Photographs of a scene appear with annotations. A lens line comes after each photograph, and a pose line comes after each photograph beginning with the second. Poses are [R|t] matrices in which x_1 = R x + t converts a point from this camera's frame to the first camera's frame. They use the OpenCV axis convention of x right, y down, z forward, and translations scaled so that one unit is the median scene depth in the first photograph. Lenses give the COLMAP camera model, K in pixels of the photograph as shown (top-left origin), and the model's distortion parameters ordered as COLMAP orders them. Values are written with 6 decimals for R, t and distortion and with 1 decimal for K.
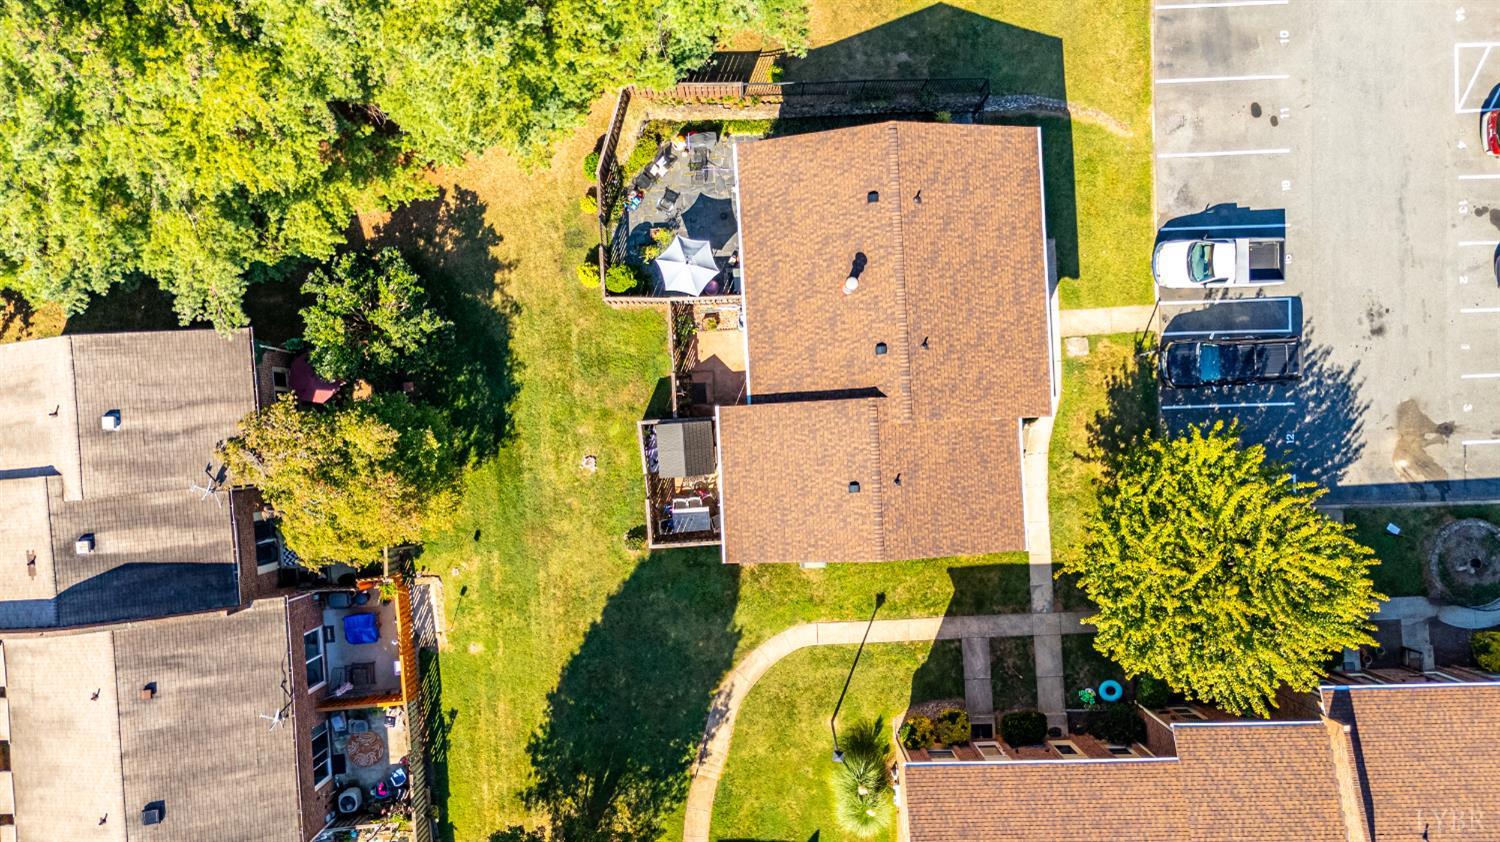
lens RADIAL K [[1105.9, 0, 750.0], [0, 1105.9, 421.0], [0, 0, 1]] dist [0.088508, -0.101557]
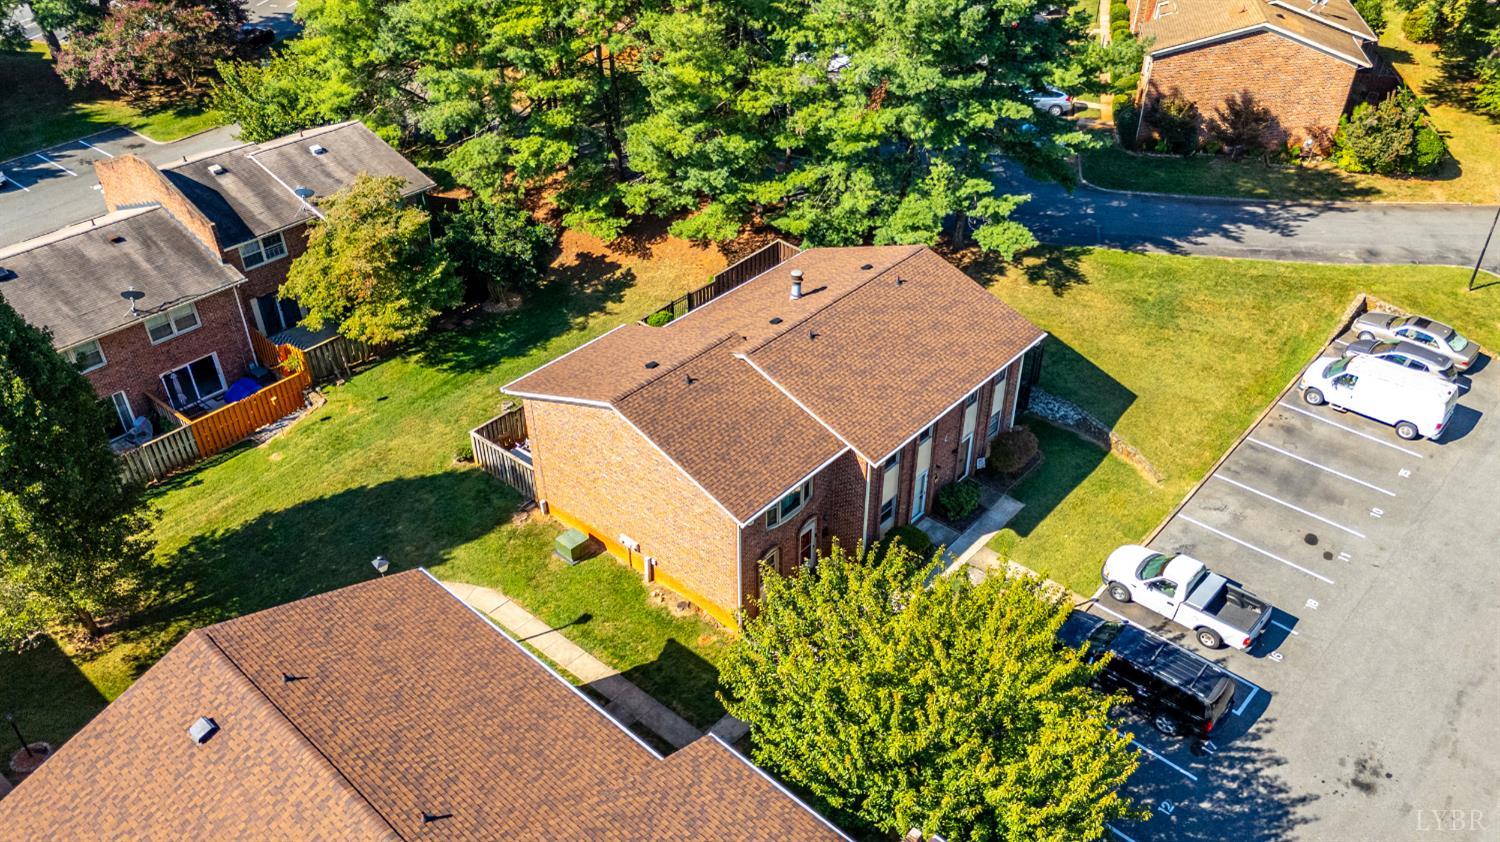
lens RADIAL K [[1105.9, 0, 750.0], [0, 1105.9, 421.0], [0, 0, 1]] dist [0.088508, -0.101557]
pose [[0.718136, 0.396175, -0.572124, 0.595027], [-0.695885, 0.414755, -0.586279, 0.480753], [0.005022, 0.819161, 0.573542, 0.435042]]
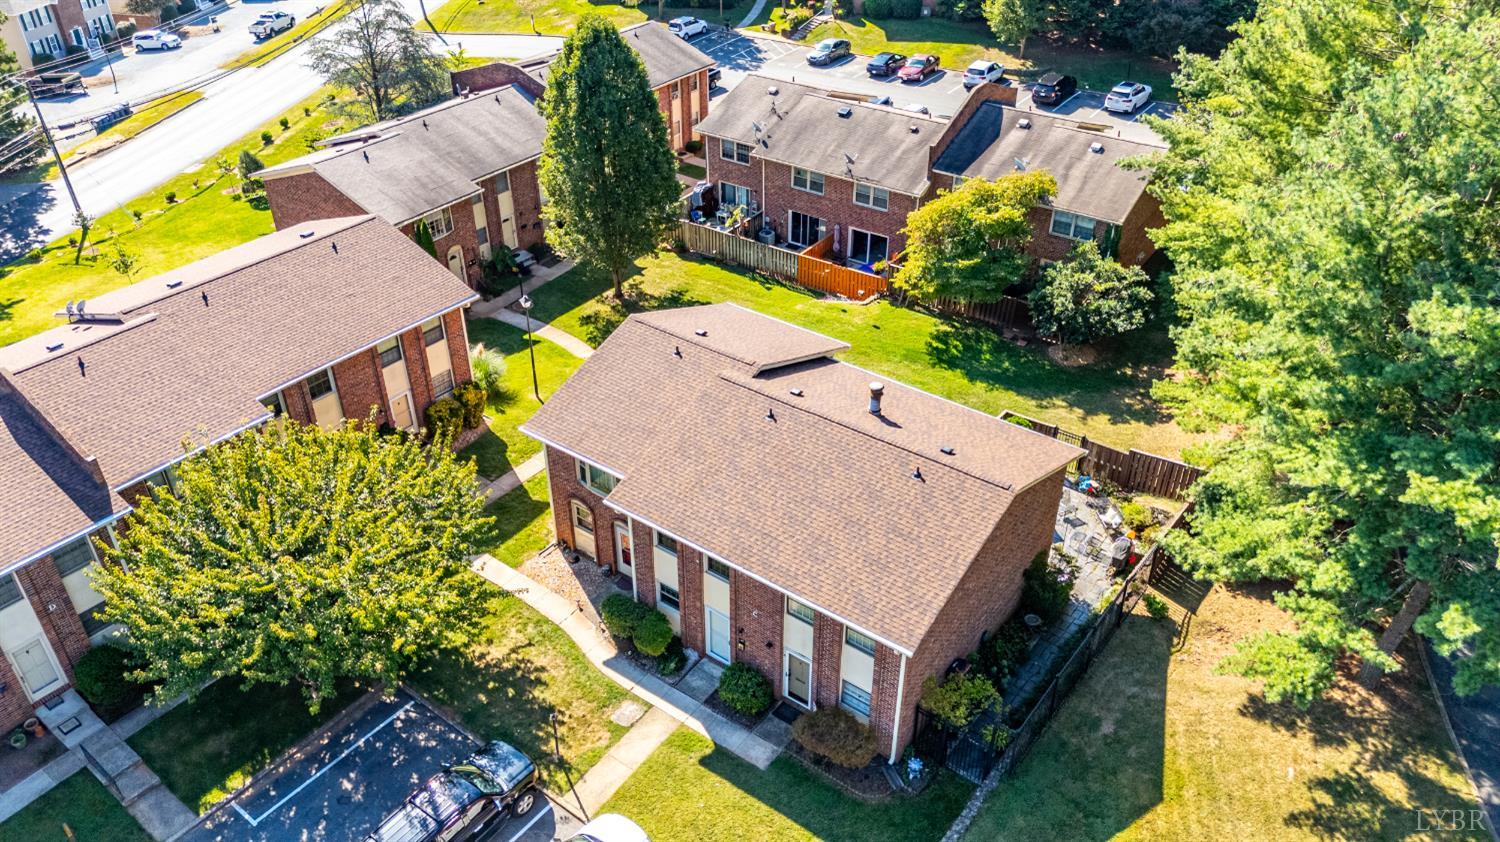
lens RADIAL K [[1105.9, 0, 750.0], [0, 1105.9, 421.0], [0, 0, 1]] dist [0.088508, -0.101557]
pose [[-0.635087, 0.439367, -0.635312, 0.617877], [-0.772370, -0.350078, 0.529991, -0.443329], [0.010452, 0.827286, 0.561683, 0.436240]]
